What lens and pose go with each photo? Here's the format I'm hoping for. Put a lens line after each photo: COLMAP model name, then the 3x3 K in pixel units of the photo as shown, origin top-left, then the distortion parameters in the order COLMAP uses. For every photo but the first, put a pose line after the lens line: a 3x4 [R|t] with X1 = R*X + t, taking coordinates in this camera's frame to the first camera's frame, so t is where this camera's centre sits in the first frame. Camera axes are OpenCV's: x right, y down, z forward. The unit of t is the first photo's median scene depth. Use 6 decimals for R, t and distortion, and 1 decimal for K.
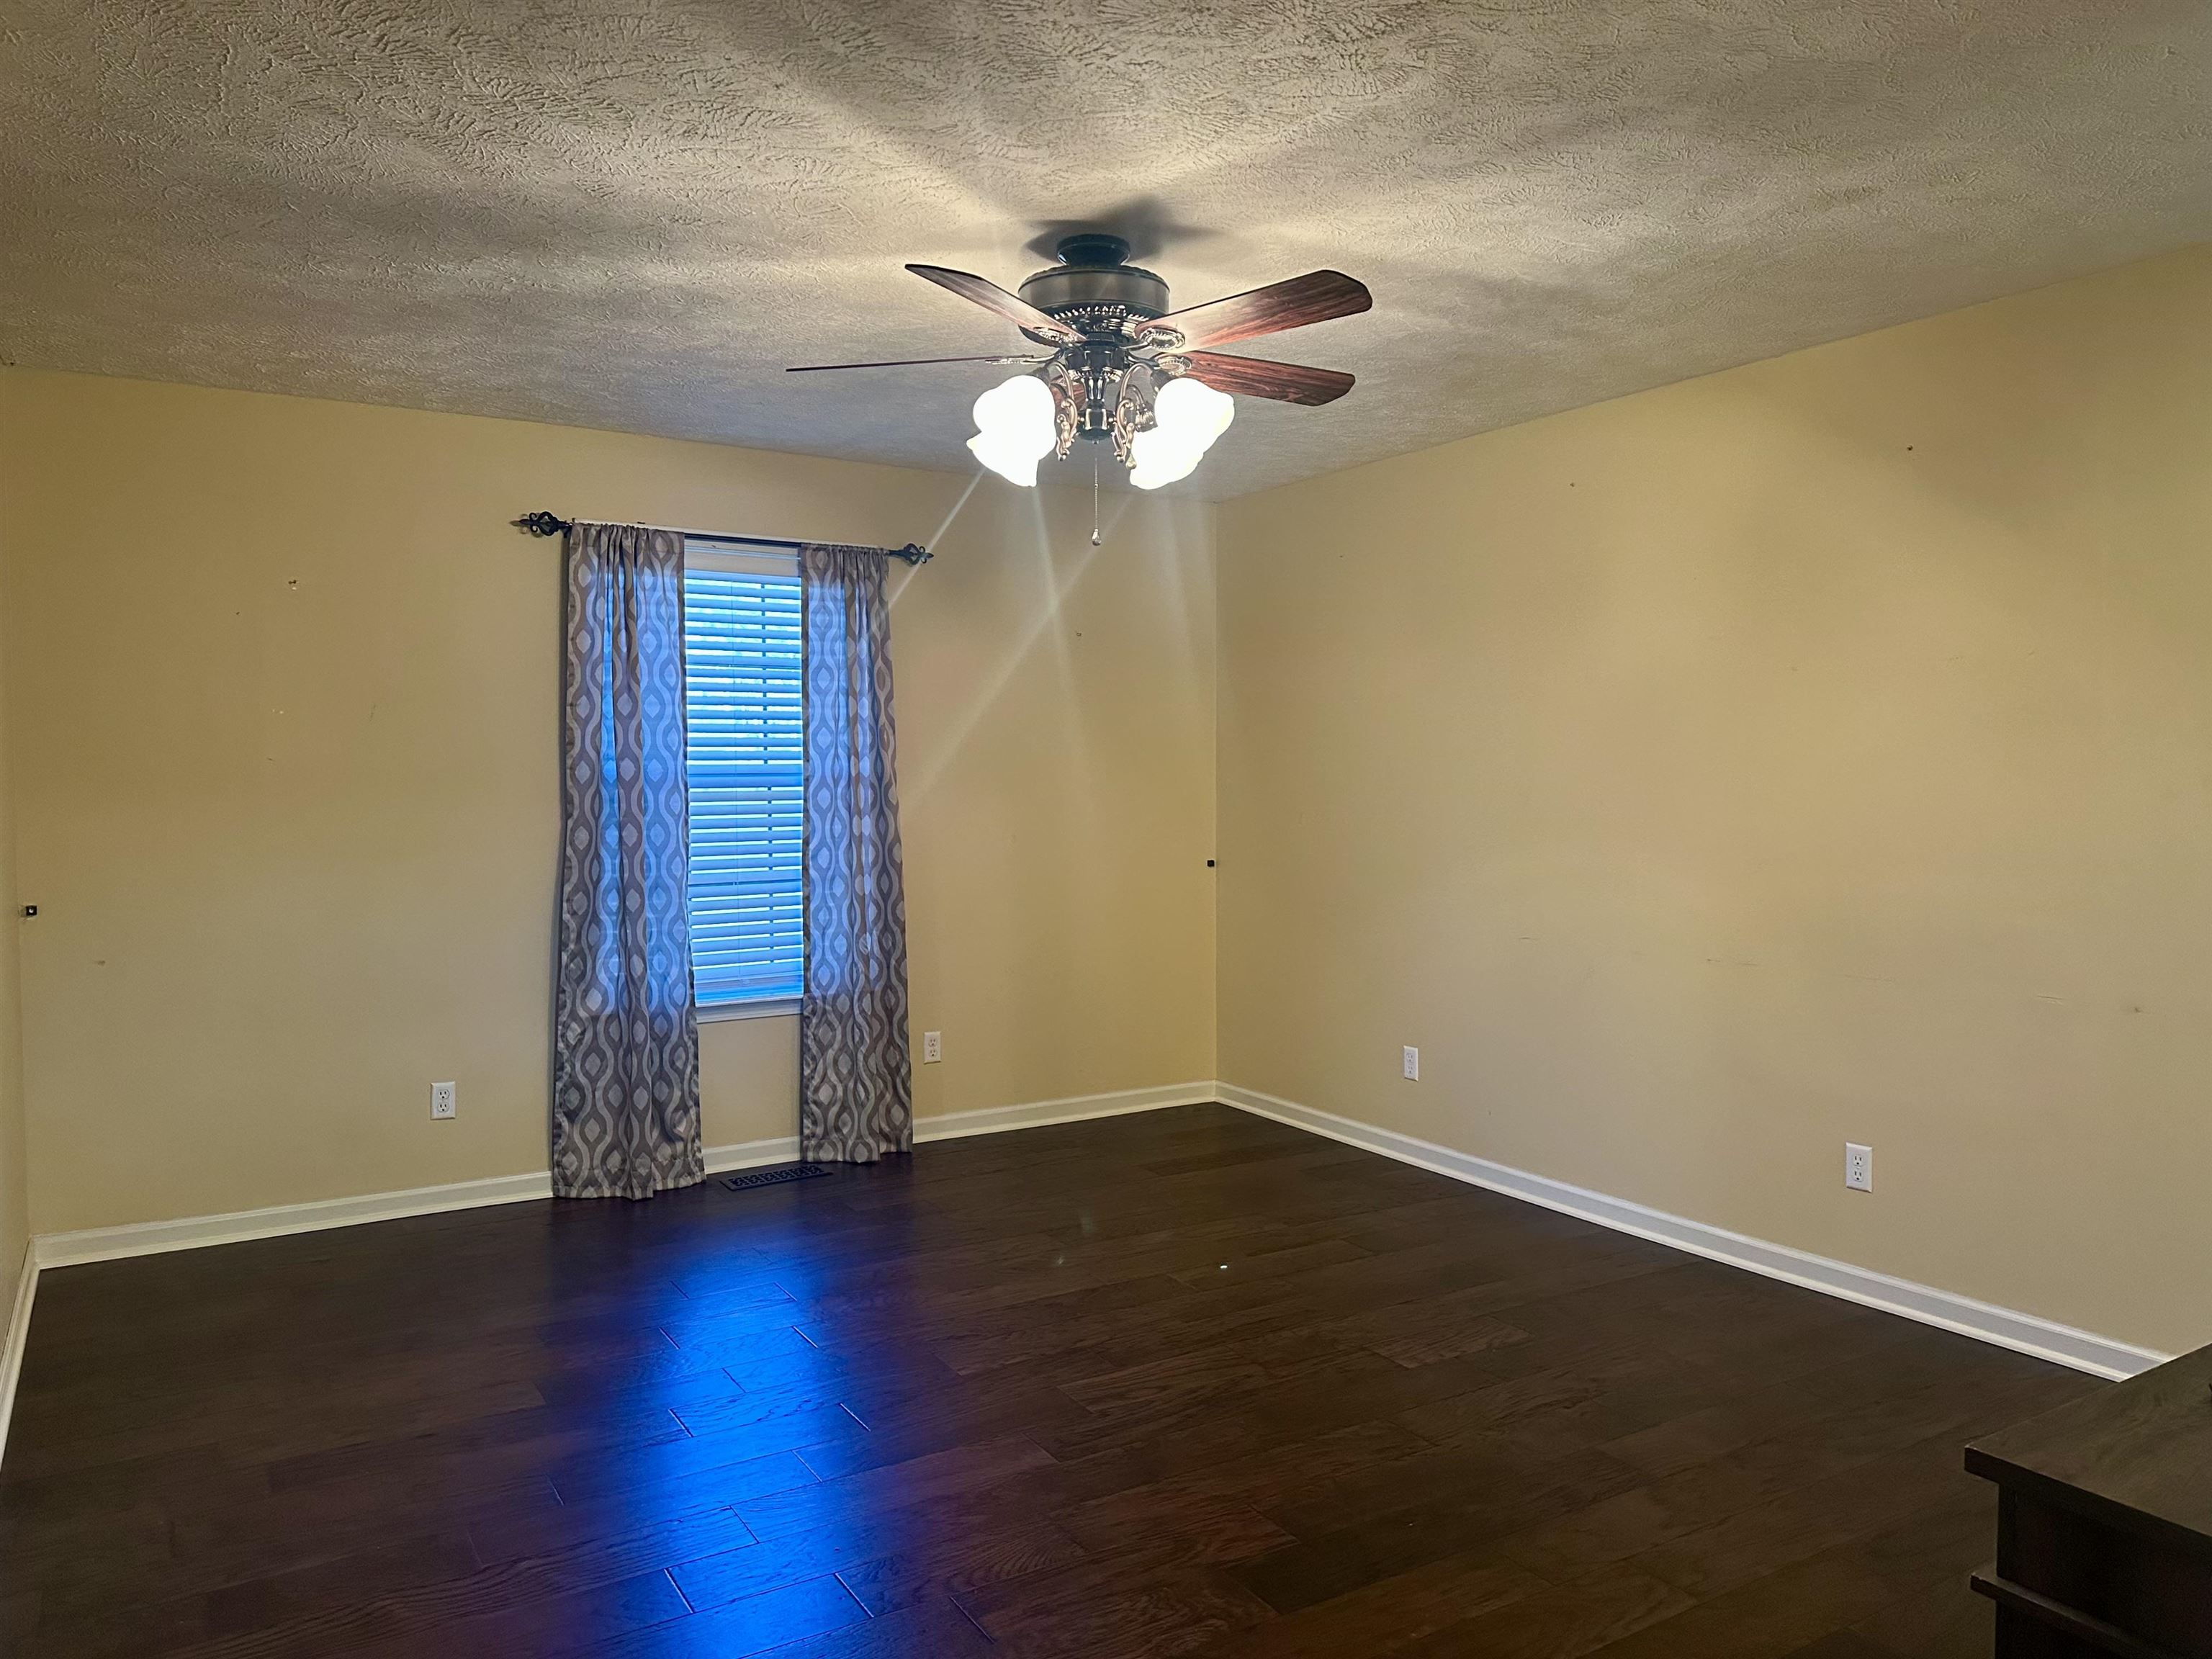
lens RADIAL K [[1548.3, 0, 1106.0], [0, 1548.3, 829.5], [0, 0, 1]] dist [0.071235, -0.003277]
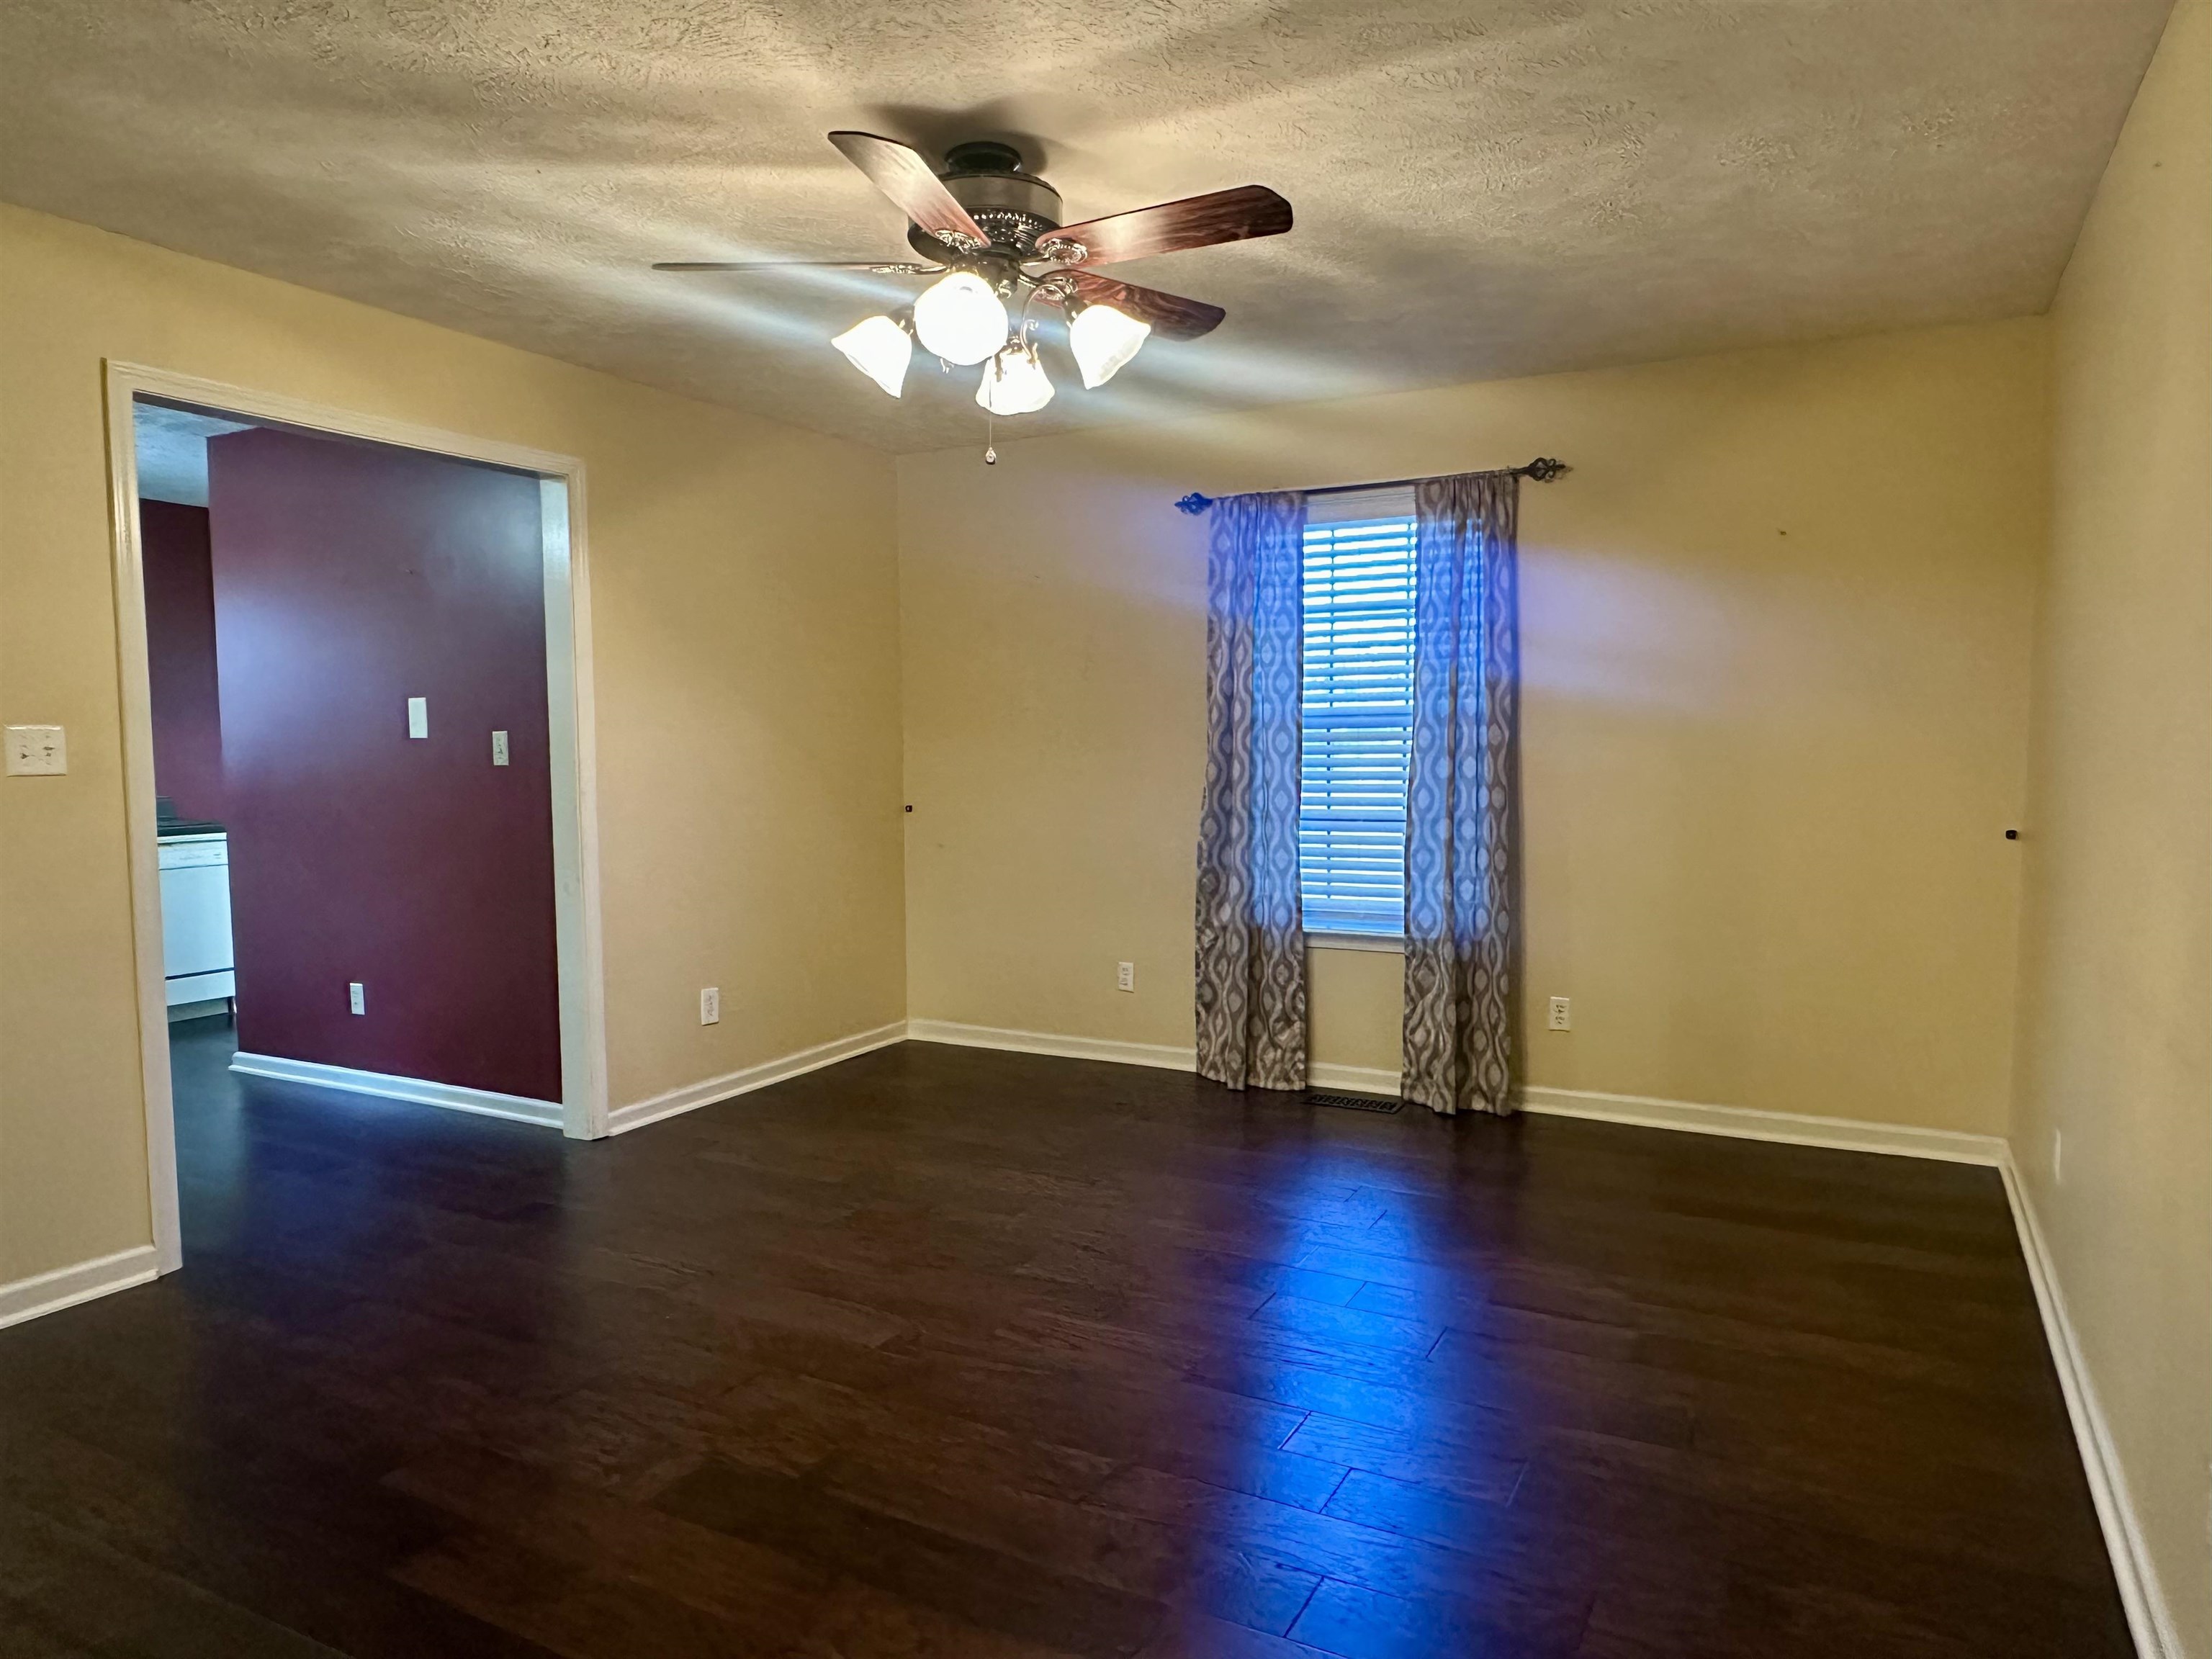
lens RADIAL K [[1414.5, 0, 1106.7], [0, 1414.5, 847.9], [0, 0, 1]] dist [0.034030, -0.000049]
pose [[0.498418, 0.068668, -0.864213, 0.516828], [-0.028314, 0.997616, 0.062938, -0.001974], [0.866474, -0.006900, 0.499174, 0.389602]]
